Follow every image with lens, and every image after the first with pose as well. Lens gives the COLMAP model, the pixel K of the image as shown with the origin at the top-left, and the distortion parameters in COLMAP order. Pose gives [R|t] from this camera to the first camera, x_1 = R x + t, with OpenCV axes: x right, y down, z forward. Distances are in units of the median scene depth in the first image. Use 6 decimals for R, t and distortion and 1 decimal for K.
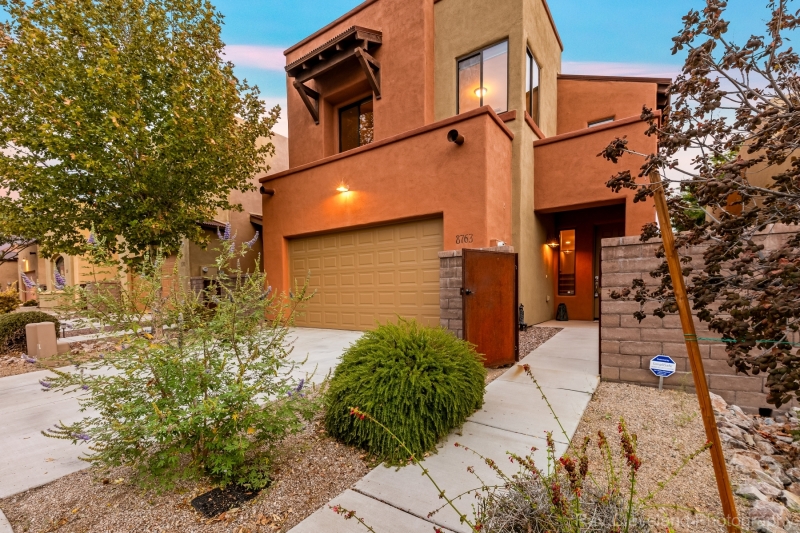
lens RADIAL K [[352.0, 0, 400.3], [0, 352.0, 303.5], [0, 0, 1]] dist [0.003156, -0.000527]
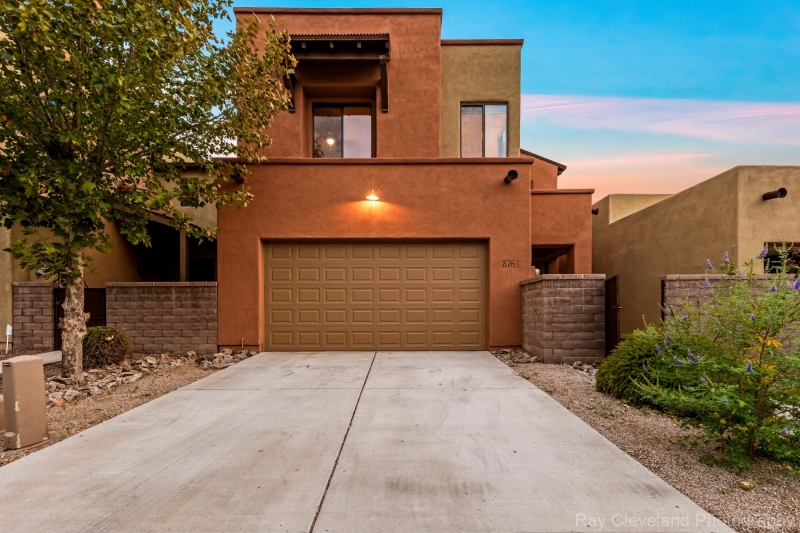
lens RADIAL K [[352.0, 0, 403.6], [0, 352.0, 310.4], [0, 0, 1]] dist [0.003156, -0.000527]
pose [[0.825849, 0.011745, 0.563769, -0.614679], [0.010713, 0.999276, -0.036511, 0.006395], [-0.563790, 0.036193, 0.825125, 0.200720]]
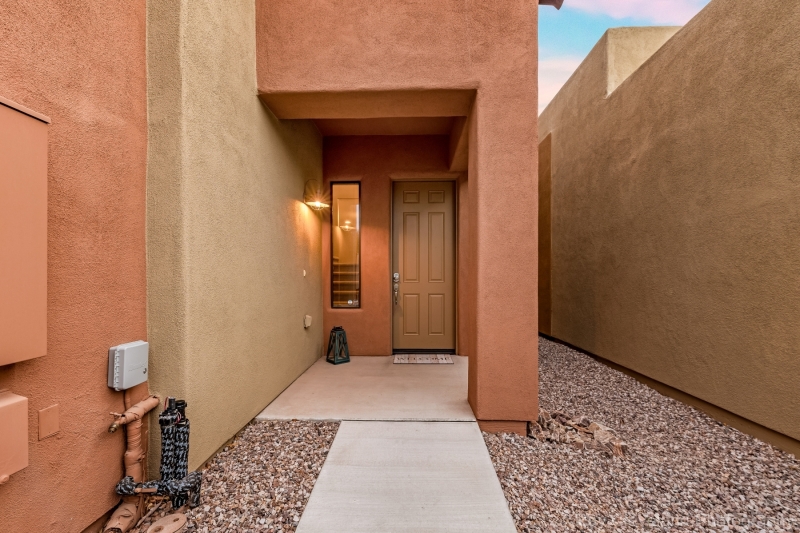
lens RADIAL K [[352.0, 0, 398.3], [0, 352.0, 271.1], [0, 0, 1]] dist [0.003156, -0.000527]
pose [[0.837268, 0.008228, 0.546731, 0.302033], [0.013015, 0.999304, -0.034970, -0.069686], [-0.546638, 0.036395, 0.836578, 0.623945]]
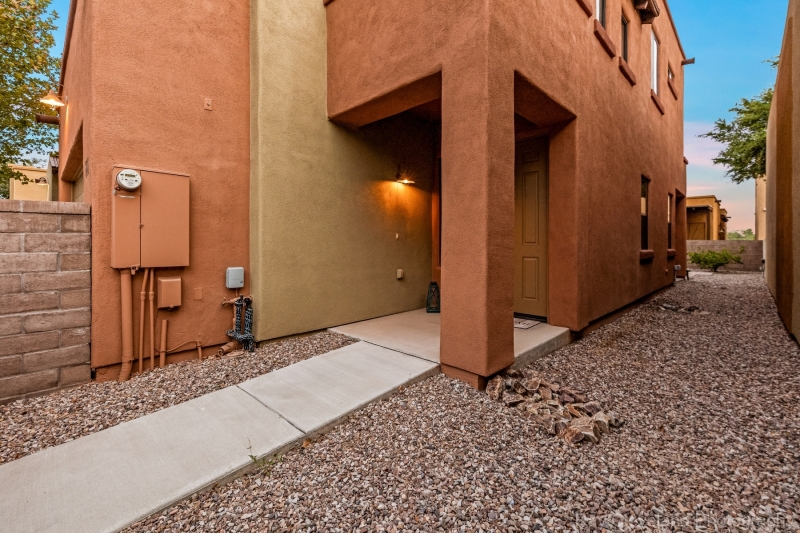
lens RADIAL K [[352.0, 0, 386.7], [0, 352.0, 238.6], [0, 0, 1]] dist [0.003156, -0.000527]
pose [[0.983527, 0.003207, -0.180731, 0.564040], [-0.009445, 0.999388, -0.033667, -0.059509], [0.180513, 0.034820, 0.982956, 0.476718]]
